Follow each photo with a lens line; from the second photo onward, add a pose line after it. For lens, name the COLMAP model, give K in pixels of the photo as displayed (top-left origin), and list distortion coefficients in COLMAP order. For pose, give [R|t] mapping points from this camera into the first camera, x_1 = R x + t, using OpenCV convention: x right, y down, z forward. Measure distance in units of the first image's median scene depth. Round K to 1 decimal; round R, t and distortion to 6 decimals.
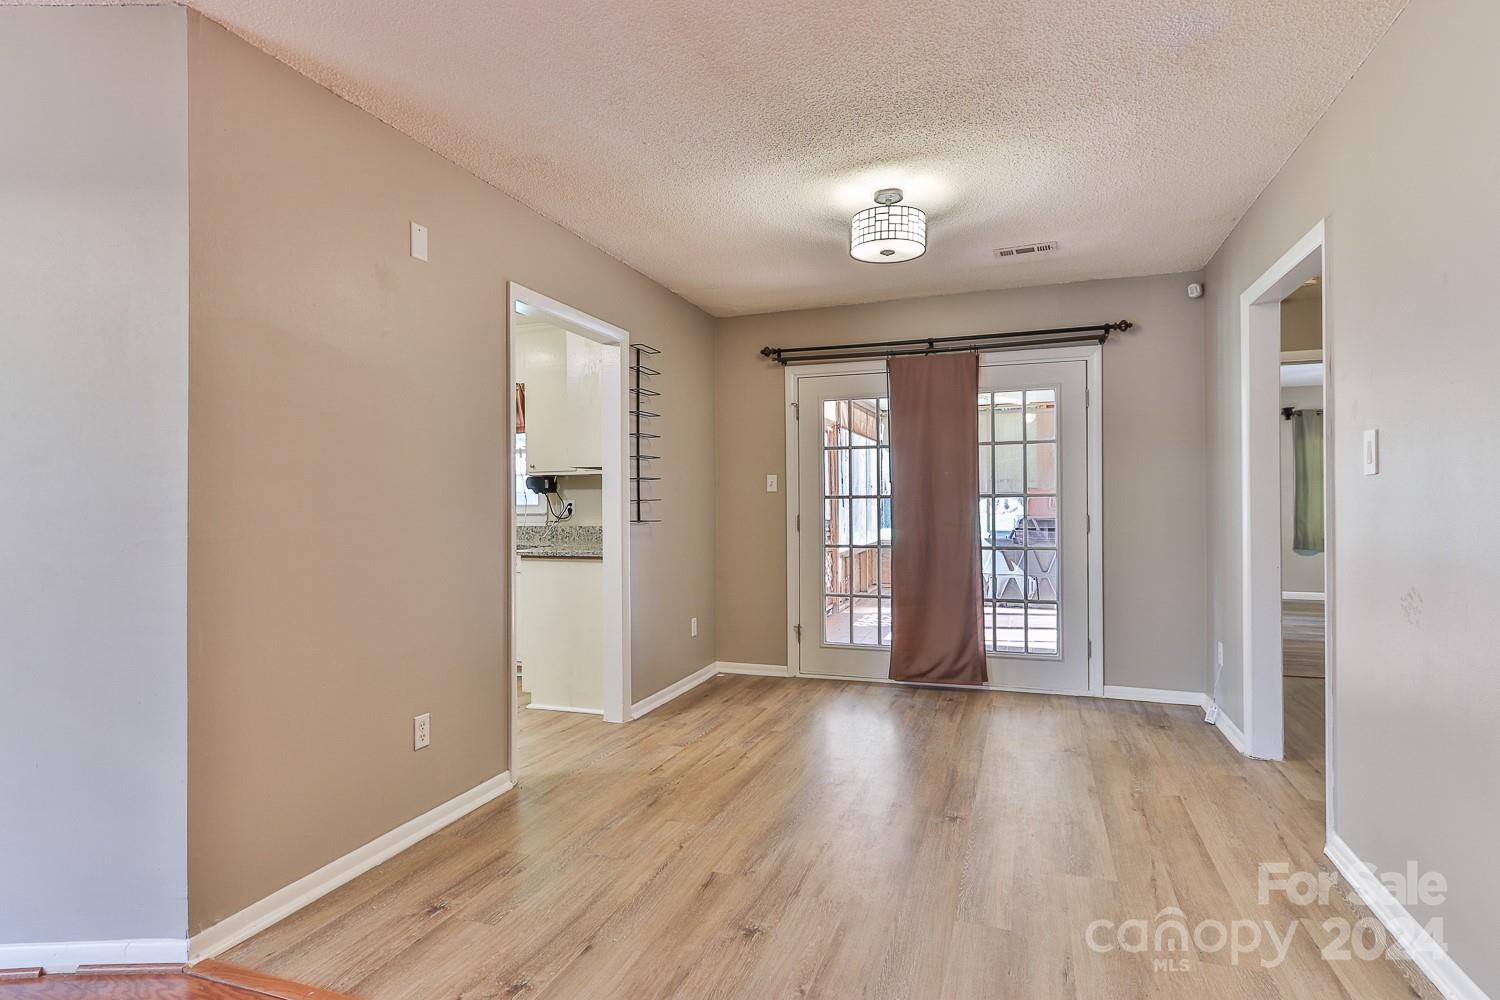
lens RADIAL K [[793.5, 0, 750.0], [0, 793.5, 500.0], [0, 0, 1]] dist [0.000182, 0.002377]
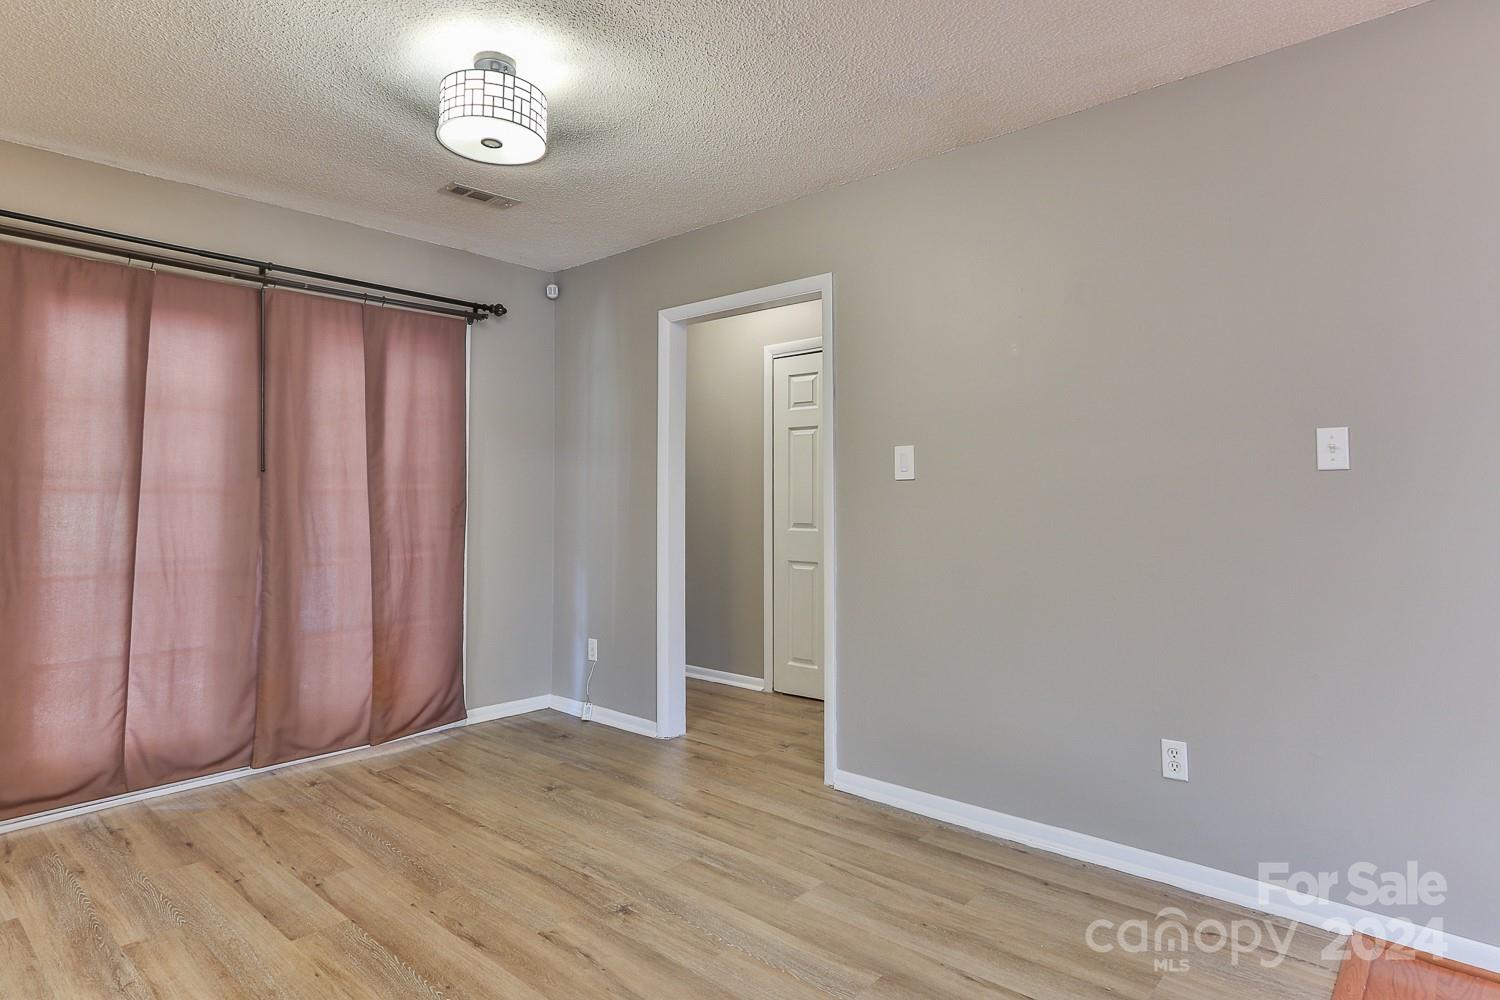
lens RADIAL K [[810.4, 0, 758.3], [0, 810.4, 469.5], [0, 0, 1]] dist [0.003427, 0.001112]
pose [[0.365946, 0.041628, 0.929705, -0.504582], [-0.002414, 0.999038, -0.043782, 0.010767], [-0.930633, 0.013777, 0.365694, 0.667687]]
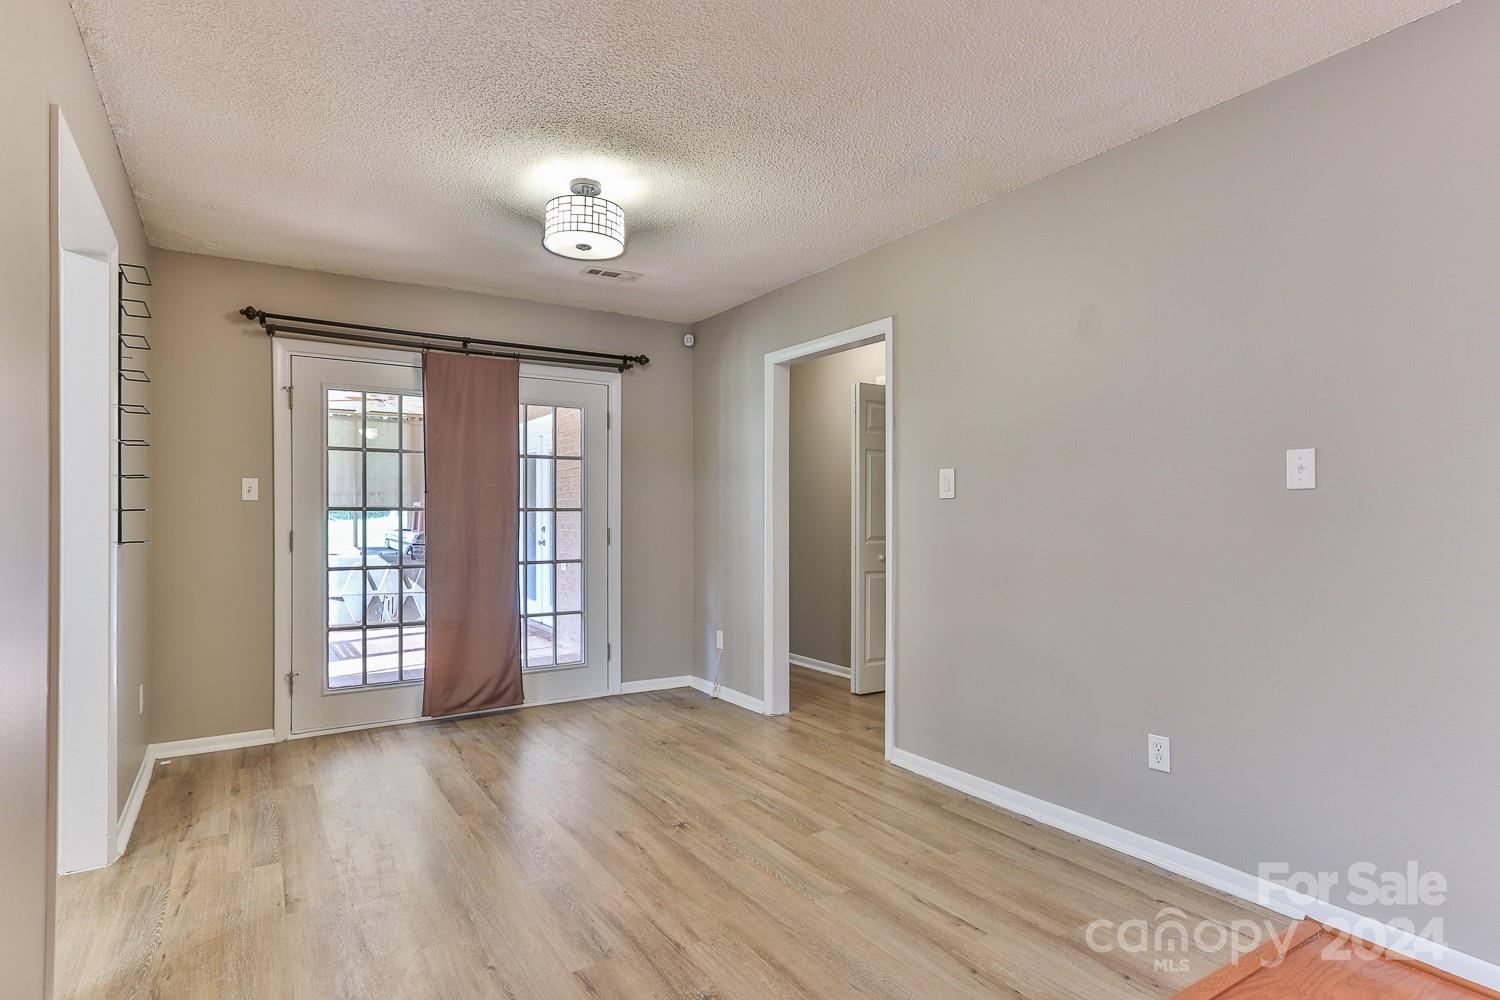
lens RADIAL K [[777.6, 0, 744.1], [0, 777.6, 518.2], [0, 0, 1]] dist [-0.005457, 0.018421]
pose [[0.611522, 0.004019, 0.791217, -0.550841], [-0.005691, 0.999984, -0.000681, 0.008562], [-0.791207, -0.004086, 0.611535, 0.373136]]
